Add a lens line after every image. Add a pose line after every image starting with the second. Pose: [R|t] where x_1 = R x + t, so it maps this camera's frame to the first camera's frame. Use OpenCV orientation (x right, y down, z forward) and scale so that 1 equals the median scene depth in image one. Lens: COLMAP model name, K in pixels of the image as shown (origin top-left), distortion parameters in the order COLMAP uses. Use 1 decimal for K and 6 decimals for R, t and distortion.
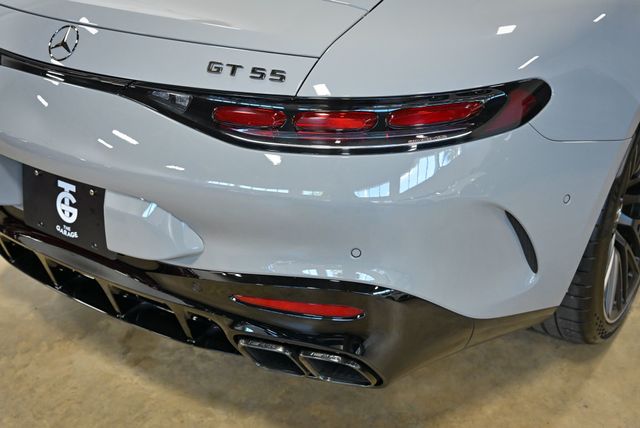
lens RADIAL K [[792.6, 0, 320.0], [0, 792.6, 214.0], [0, 0, 1]] dist [0.003963, 0.018837]
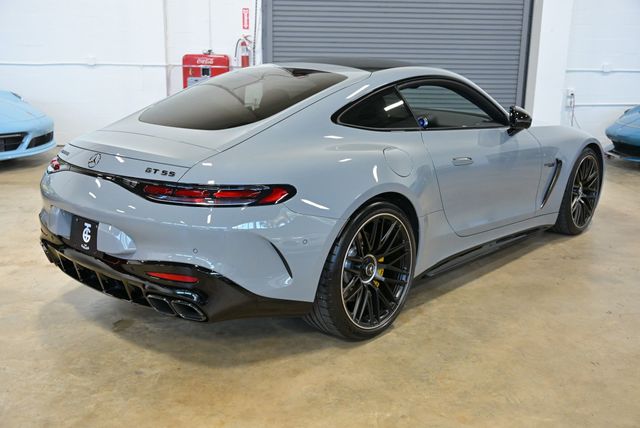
lens RADIAL K [[665.6, 0, 320.0], [0, 665.6, 214.0], [0, 0, 1]] dist [-0.005750, -0.007536]
pose [[0.990847, 0.063488, -0.119127, 0.555758], [-0.091108, 0.965706, -0.243130, 0.338496], [0.099606, 0.251758, 0.962651, -0.739104]]
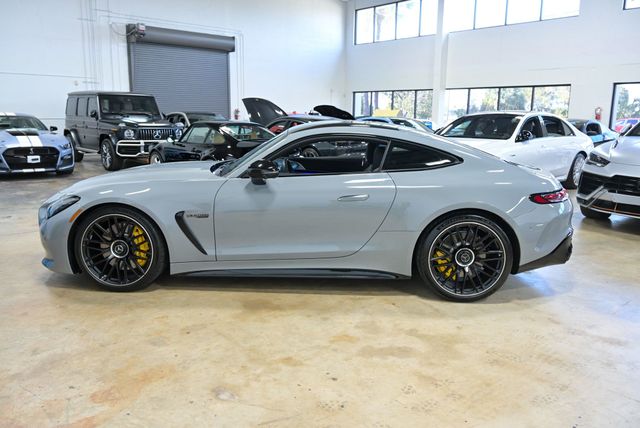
lens RADIAL K [[511.1, 0, 320.0], [0, 511.1, 214.0], [0, 0, 1]] dist [-0.002040, 0.002434]
pose [[-0.524158, -0.155801, 0.837248, -2.091828], [0.404111, 0.819886, 0.405564, -1.723676], [-0.749635, 0.550921, -0.366789, 3.133978]]
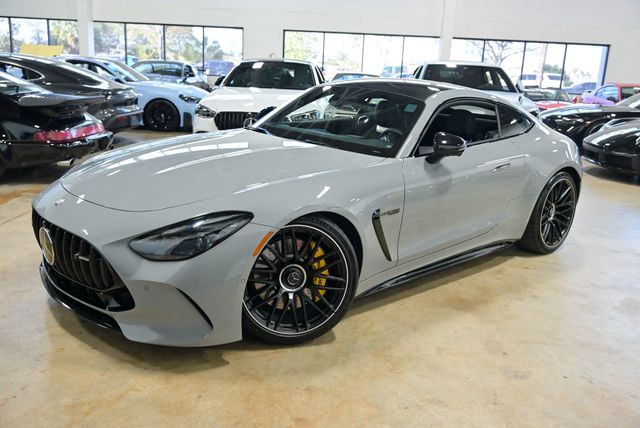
lens RADIAL K [[567.5, 0, 320.0], [0, 567.5, 214.0], [0, 0, 1]] dist [-0.001518, -0.001930]
pose [[-0.972220, -0.091603, 0.215399, 0.074904], [0.079730, 0.735607, 0.672700, -2.353585], [-0.220070, 0.671186, -0.707869, 4.190527]]
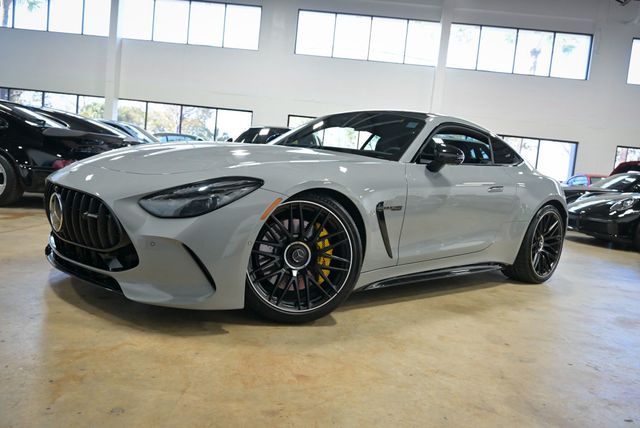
lens RADIAL K [[521.4, 0, 320.0], [0, 521.4, 214.0], [0, 0, 1]] dist [0.004771, -0.000881]
pose [[-0.970759, -0.103798, 0.216453, 0.111030], [0.032892, 0.835667, 0.548251, -2.017895], [-0.237790, 0.539340, -0.807817, 4.332763]]
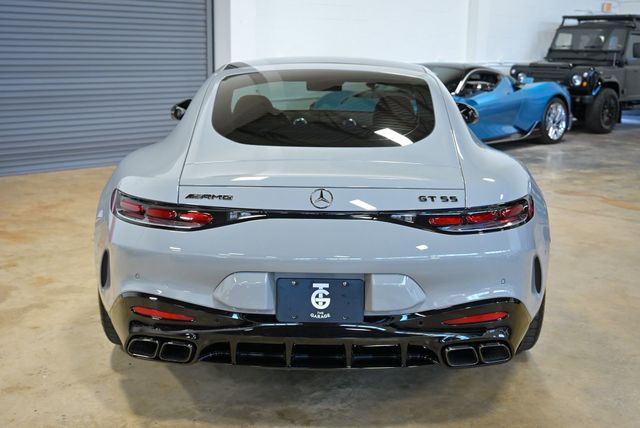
lens RADIAL K [[792.6, 0, 320.0], [0, 792.6, 214.0], [0, 0, 1]] dist [0.003963, 0.018837]
pose [[0.829652, -0.086577, 0.551527, -1.268249], [0.240190, 0.947152, -0.212632, 0.180281], [-0.503971, 0.308882, 0.806601, -0.375317]]
